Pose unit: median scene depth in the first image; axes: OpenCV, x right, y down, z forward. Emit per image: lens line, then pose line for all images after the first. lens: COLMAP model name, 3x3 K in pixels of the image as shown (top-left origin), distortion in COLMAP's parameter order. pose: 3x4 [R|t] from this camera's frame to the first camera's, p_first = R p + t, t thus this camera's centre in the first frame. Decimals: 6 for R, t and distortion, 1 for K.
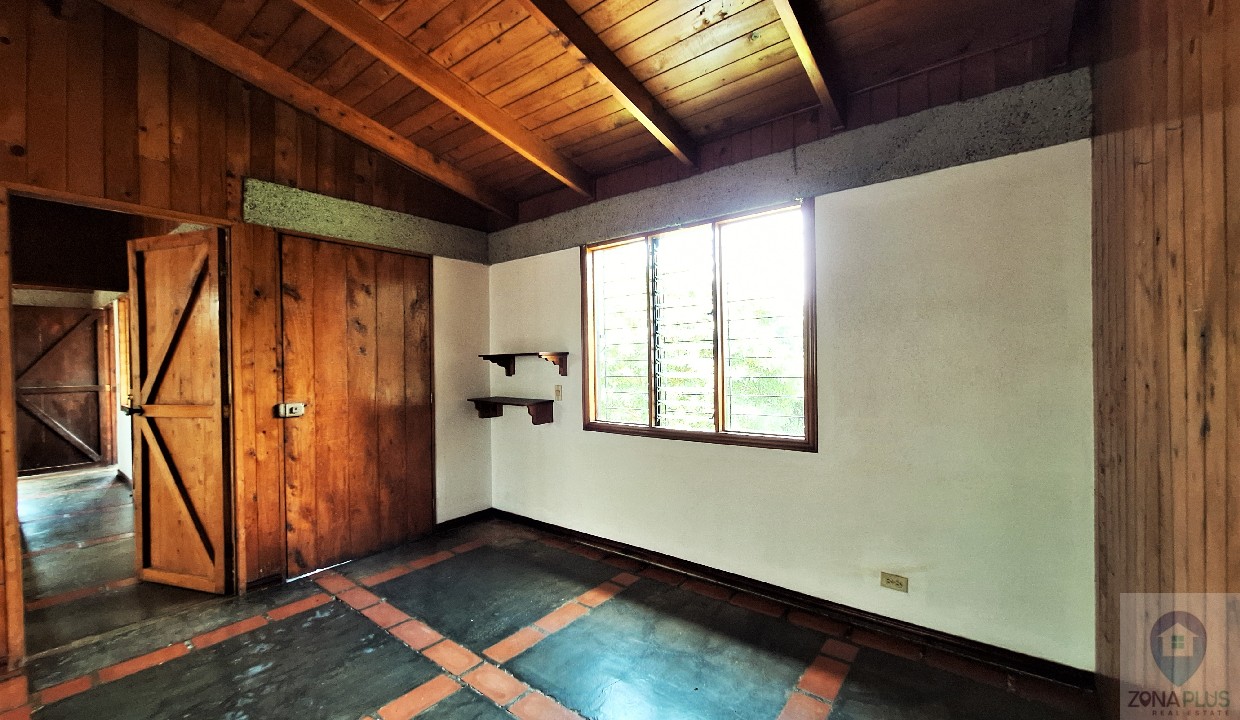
lens RADIAL K [[488.4, 0, 623.6], [0, 488.4, 365.5], [0, 0, 1]] dist [-0.000913, -0.000067]
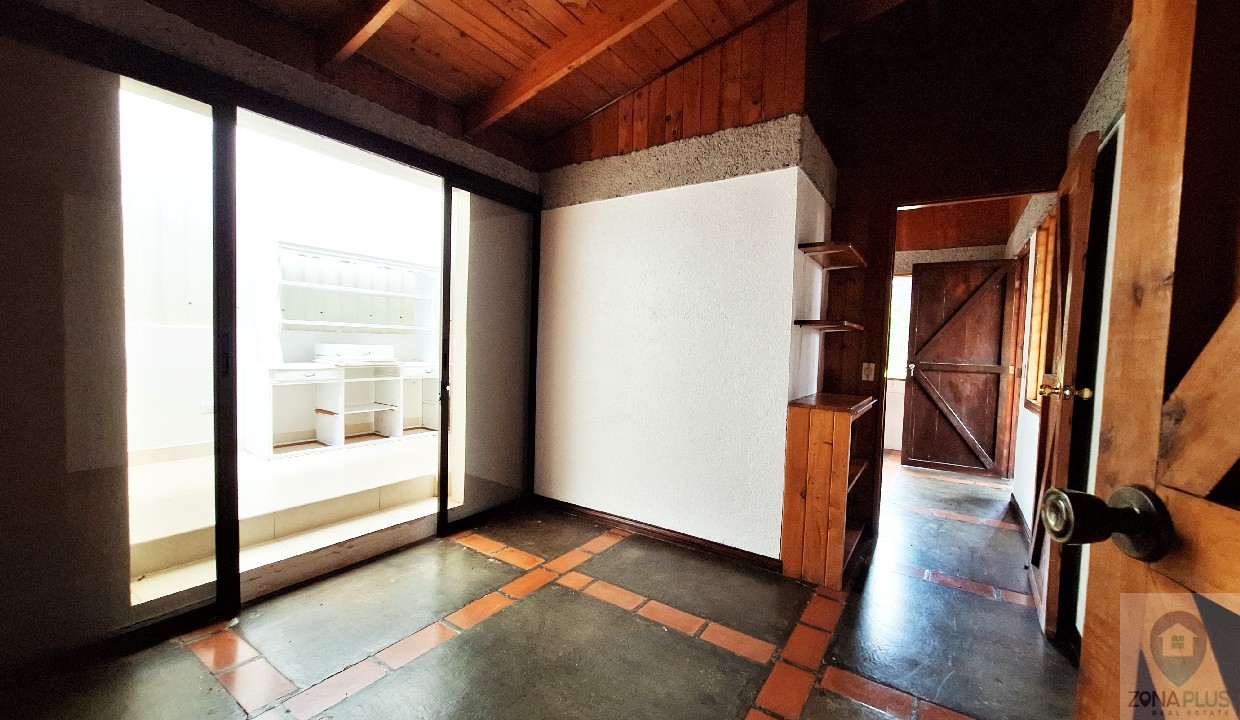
lens RADIAL K [[488.4, 0, 623.6], [0, 488.4, 365.5], [0, 0, 1]] dist [-0.000913, -0.000067]
pose [[0.075728, 0.066465, -0.994911, -0.831853], [-0.044675, 0.997000, 0.063204, 0.040446], [0.996127, 0.039662, 0.078470, 0.805673]]
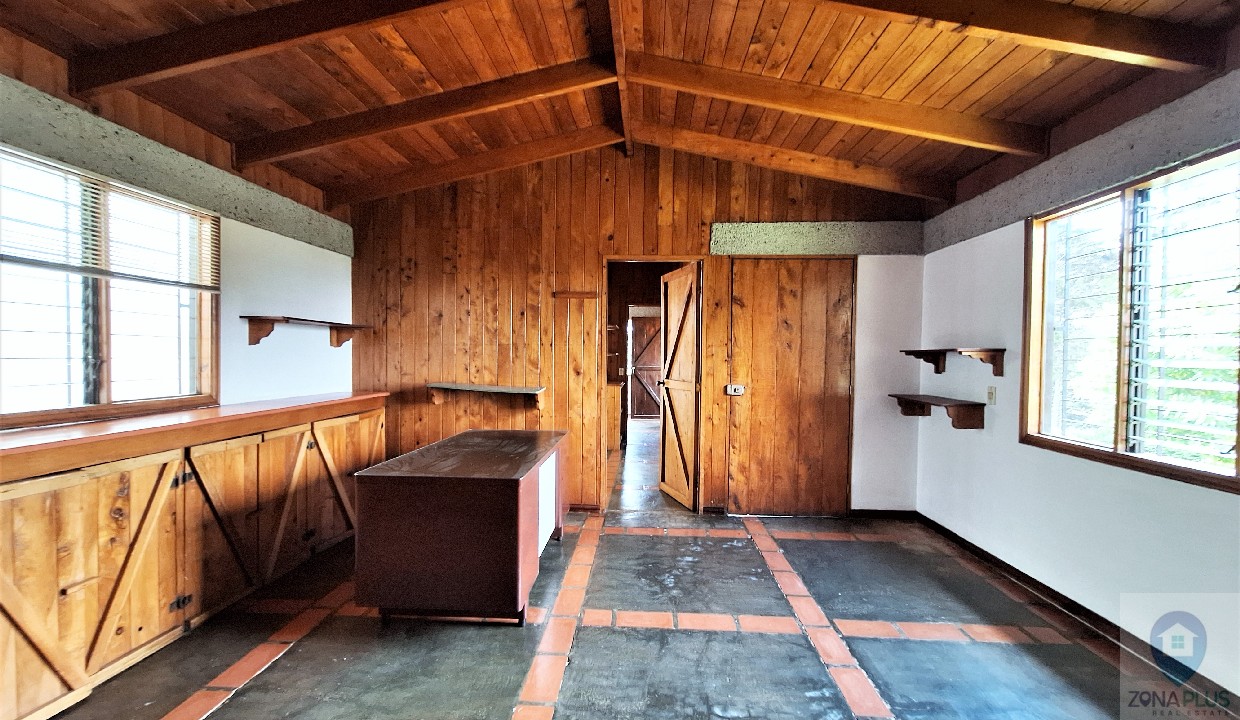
lens RADIAL K [[488.4, 0, 623.6], [0, 488.4, 365.5], [0, 0, 1]] dist [-0.000913, -0.000067]
pose [[0.574286, 0.037507, -0.817795, 0.226166], [-0.025946, 0.999282, 0.027610, -0.004817], [0.818244, 0.005363, 0.574847, -0.020175]]
